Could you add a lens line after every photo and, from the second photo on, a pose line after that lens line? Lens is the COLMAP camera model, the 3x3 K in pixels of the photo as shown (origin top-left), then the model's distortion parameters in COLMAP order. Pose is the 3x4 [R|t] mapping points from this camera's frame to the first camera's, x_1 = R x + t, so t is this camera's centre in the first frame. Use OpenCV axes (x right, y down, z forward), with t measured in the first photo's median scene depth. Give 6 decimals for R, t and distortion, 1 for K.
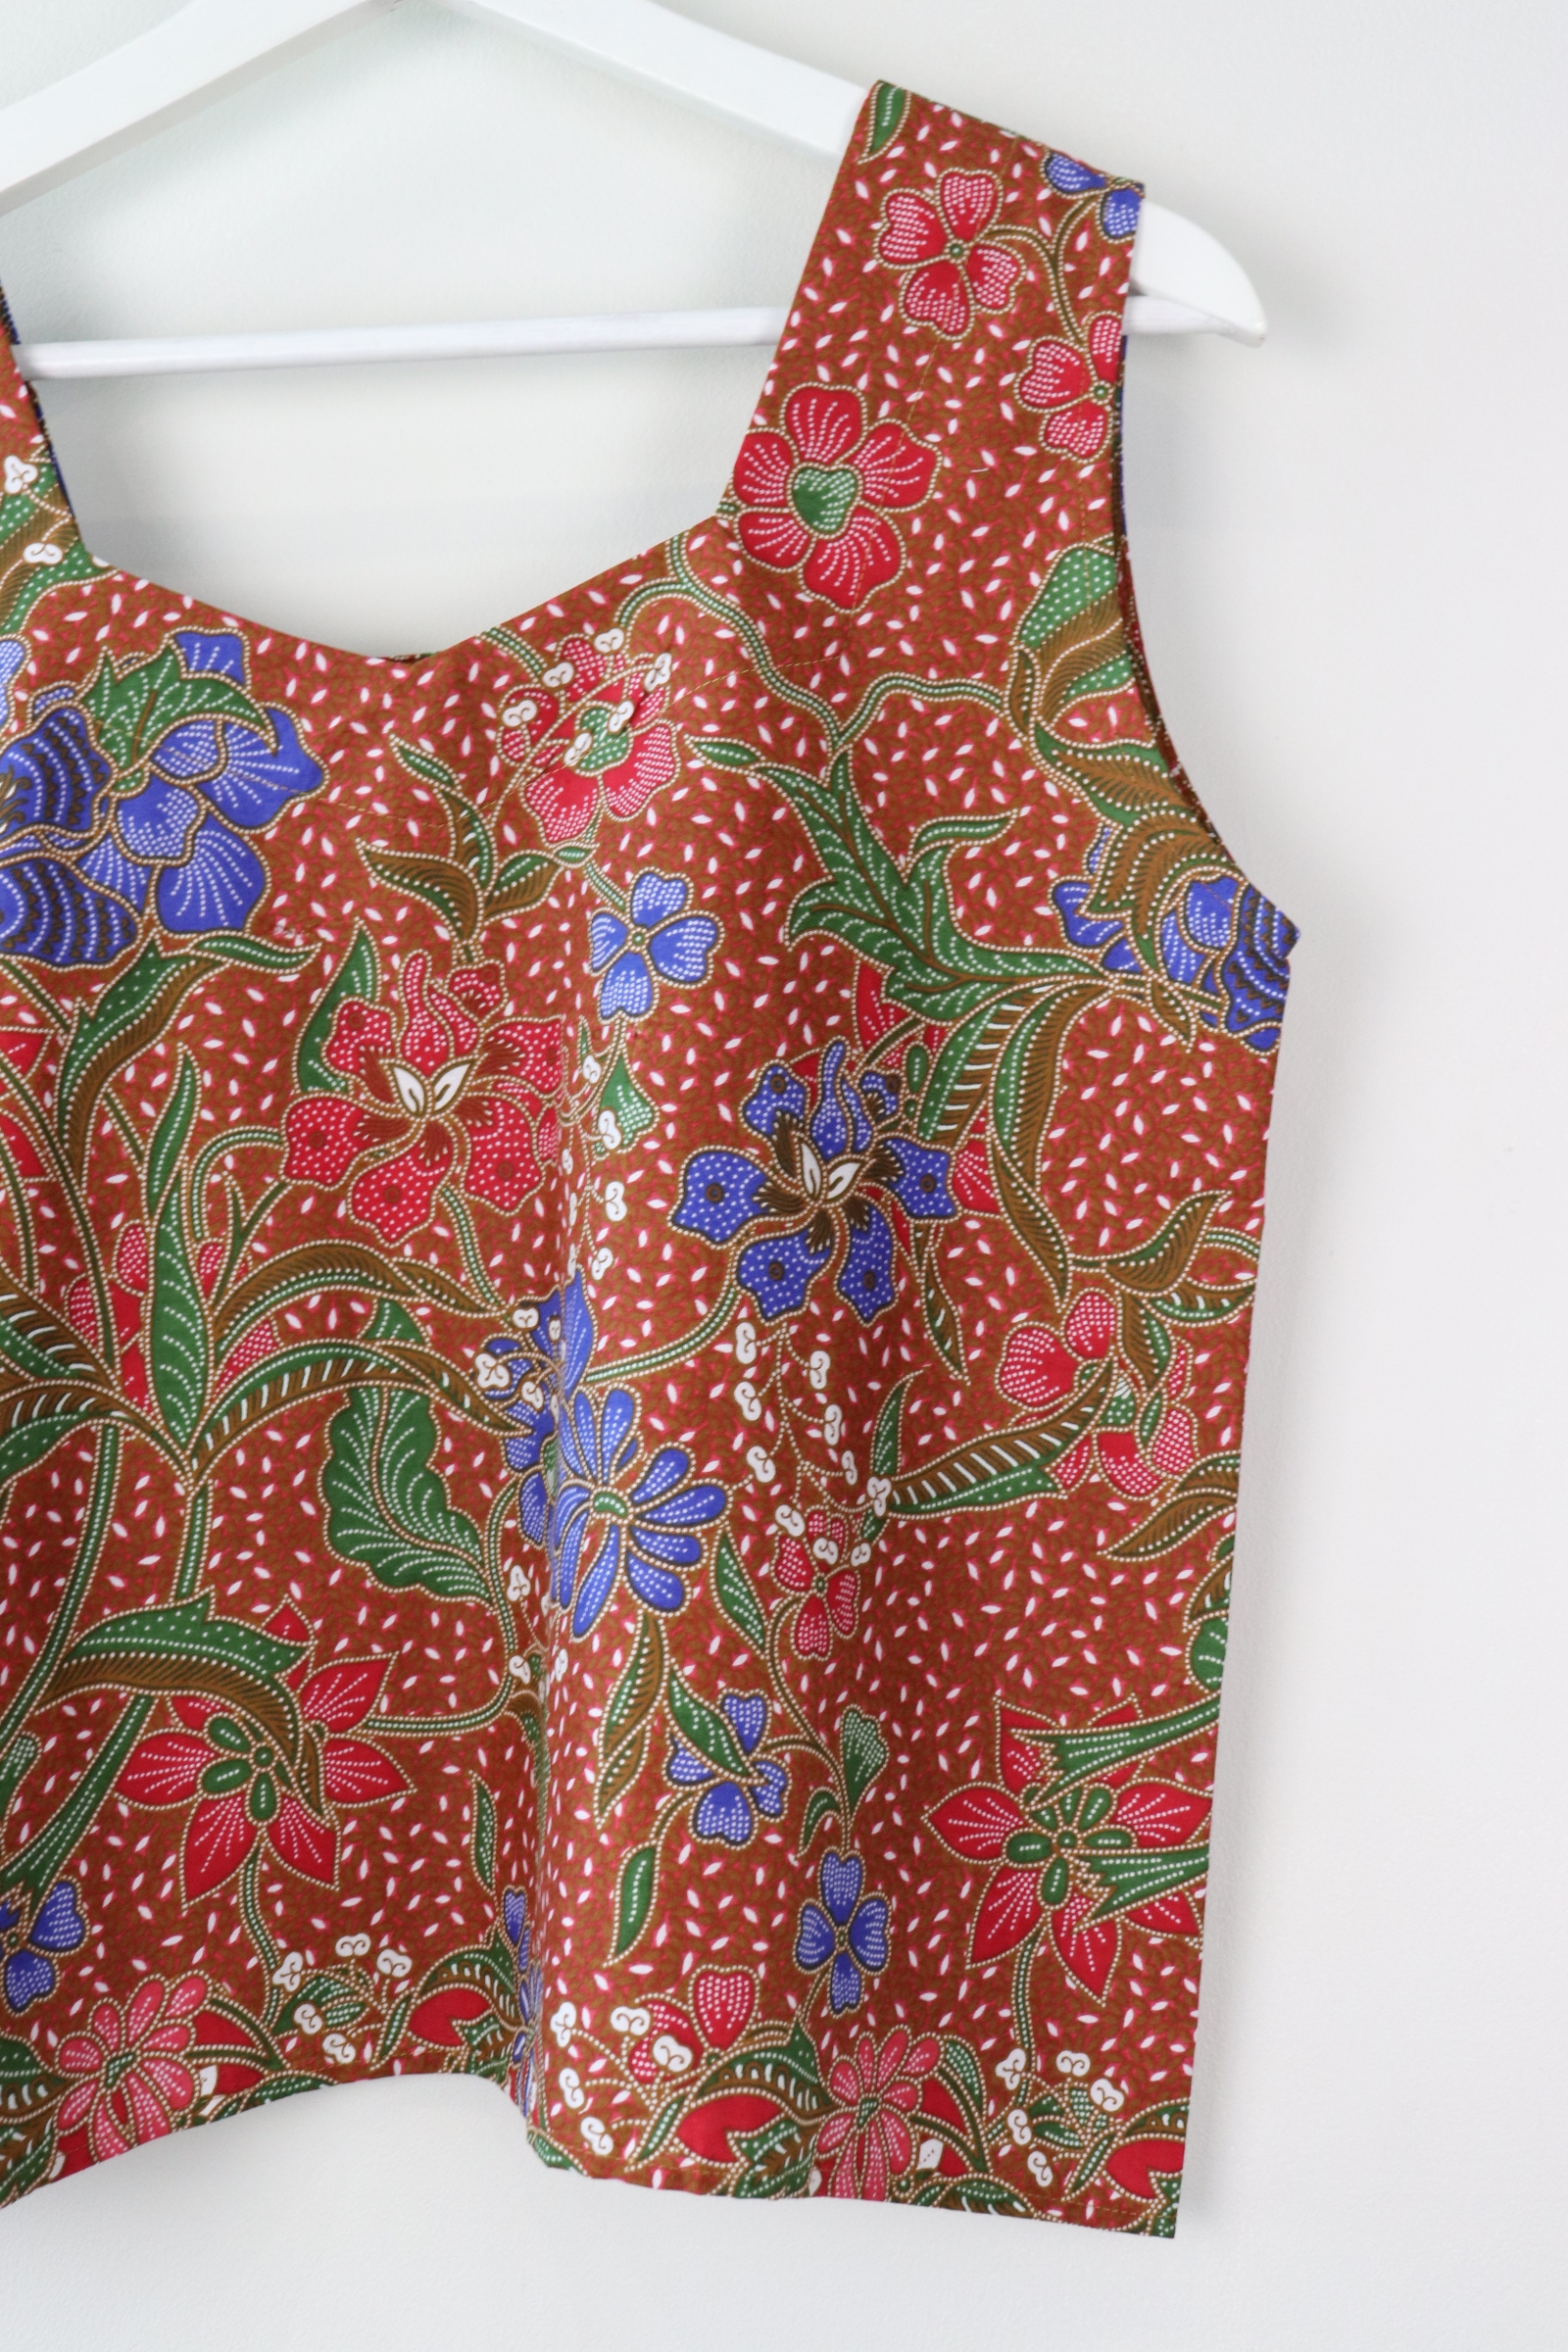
lens RADIAL K [[2961.5, 0, 784.0], [0, 2961.5, 1176.0], [0, 0, 1]] dist [-0.041120, 0.294961]
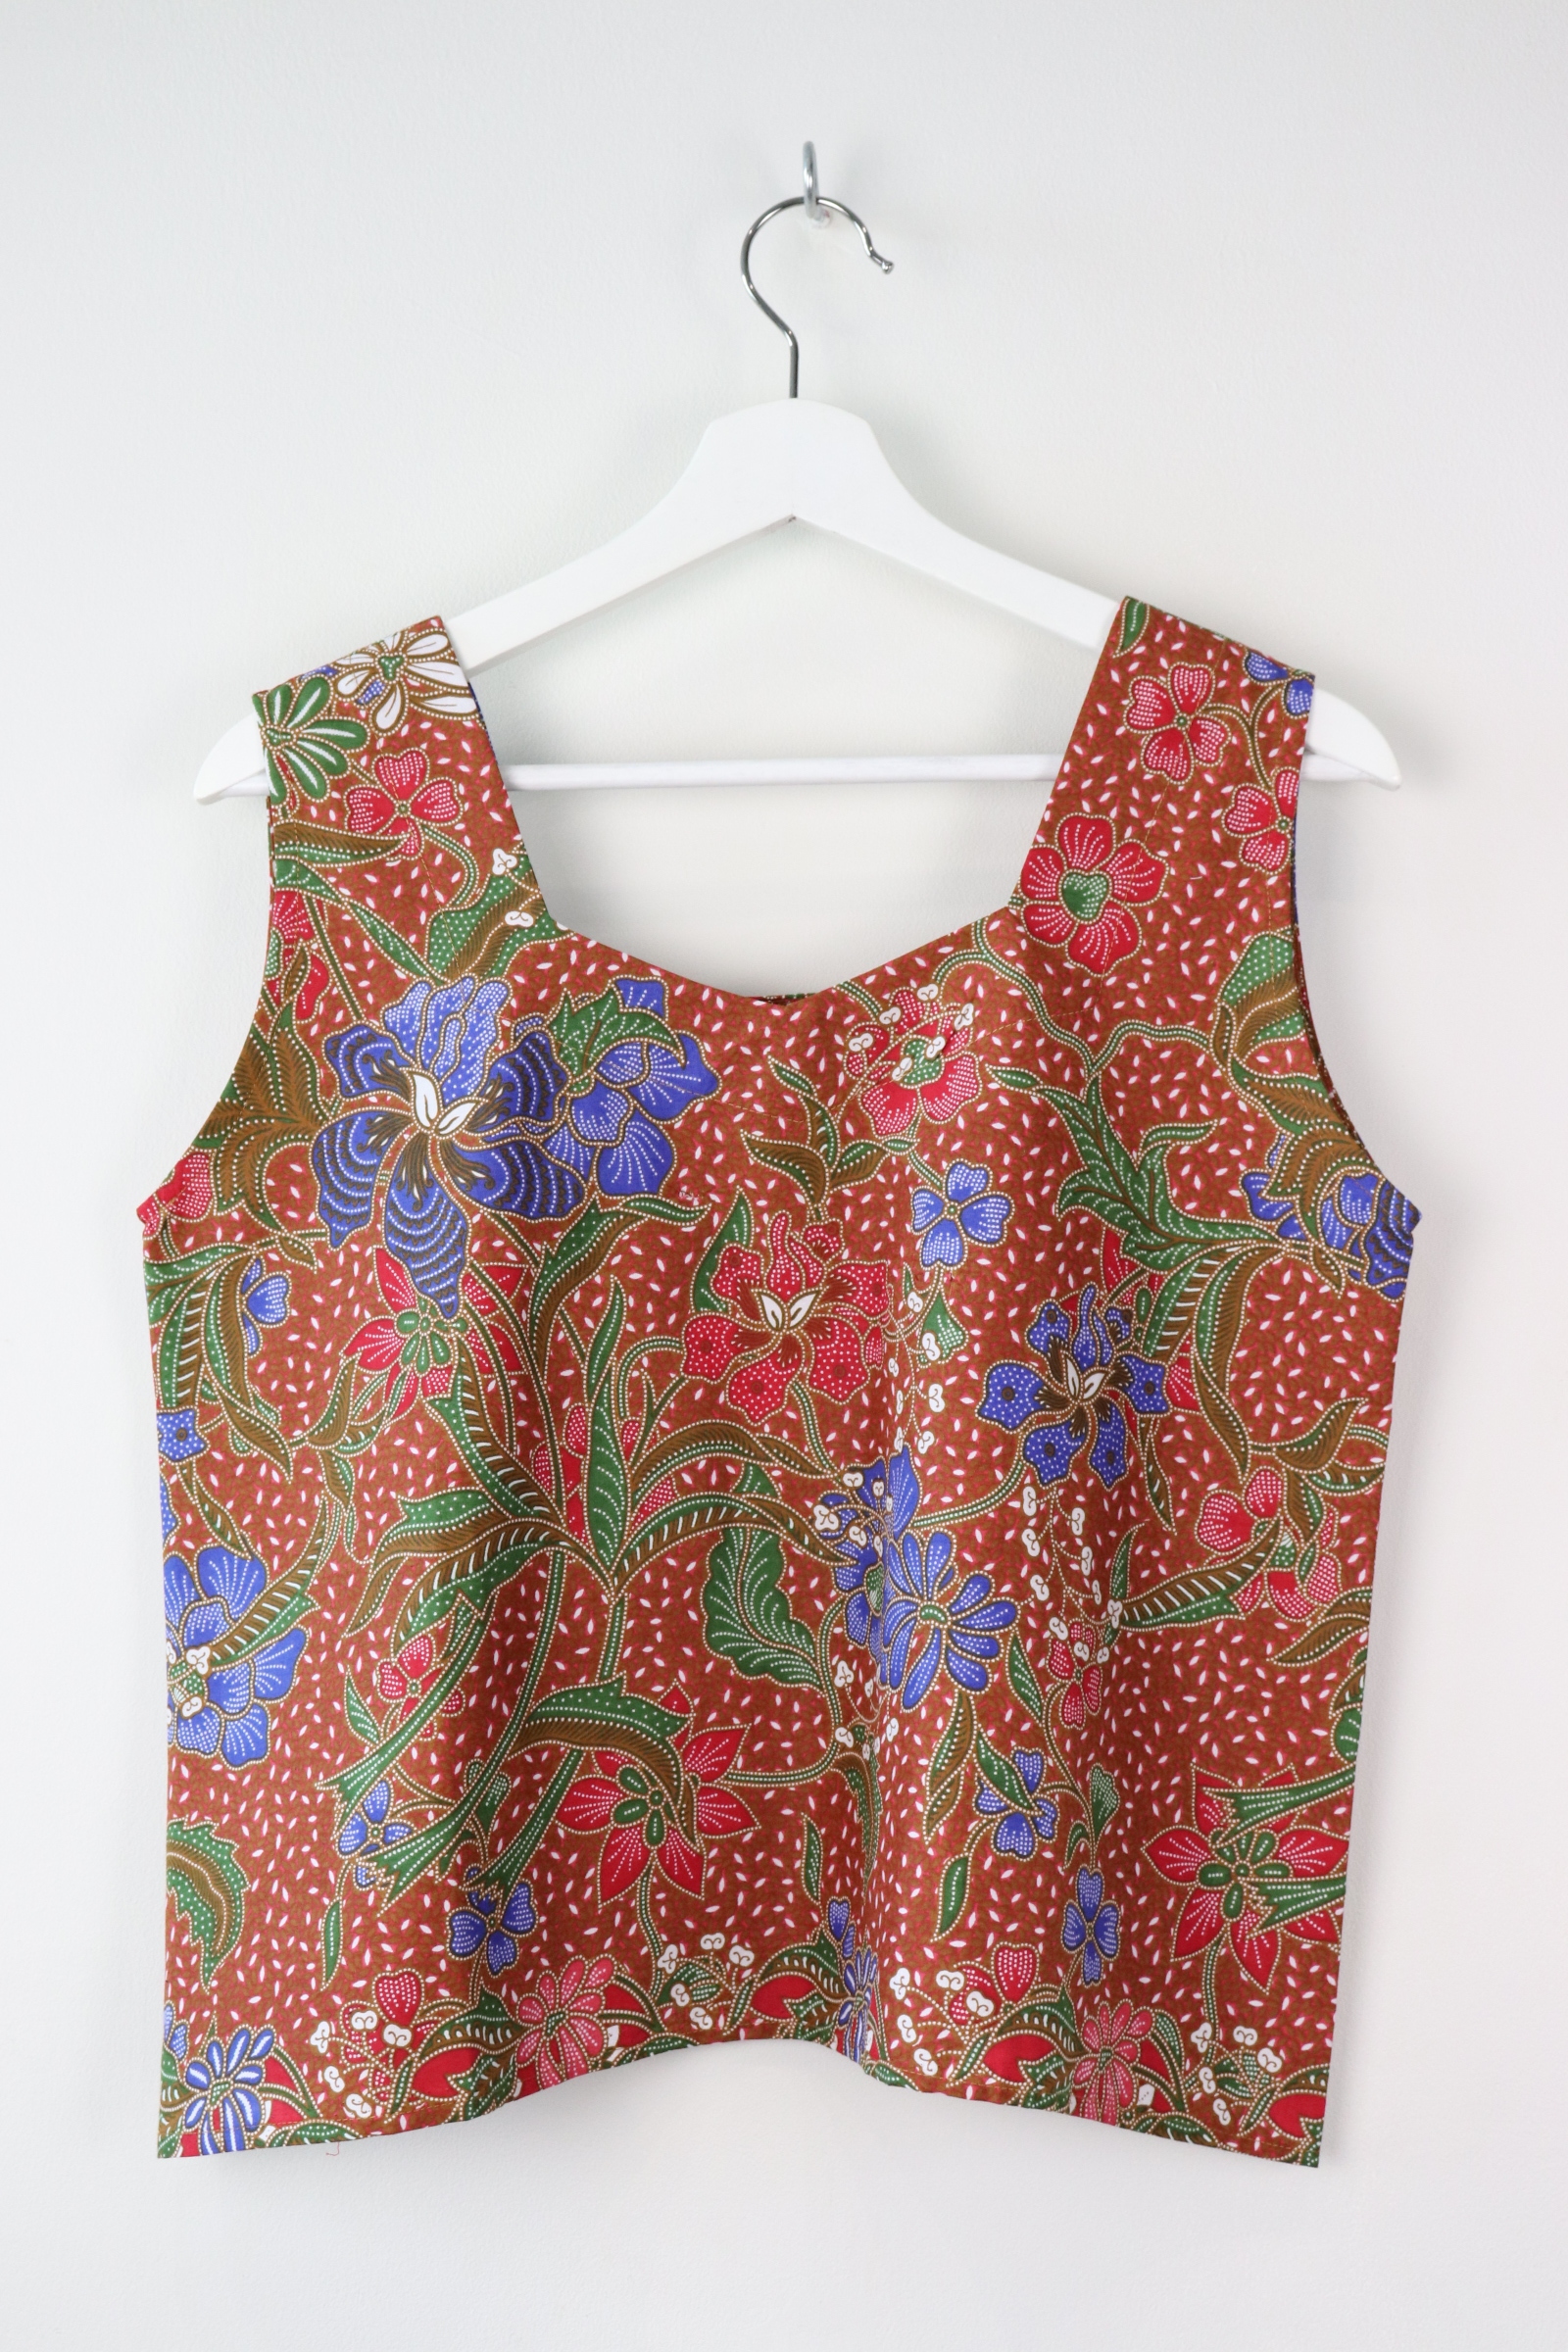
lens RADIAL K [[3202.2, 0, 784.0], [0, 3202.2, 1176.0], [0, 0, 1]] dist [-0.000263, 0.365099]
pose [[0.999495, 0.022665, 0.022250, -0.158405], [-0.021642, 0.998744, -0.045182, -0.025317], [-0.023246, 0.044678, 0.998731, -0.498644]]
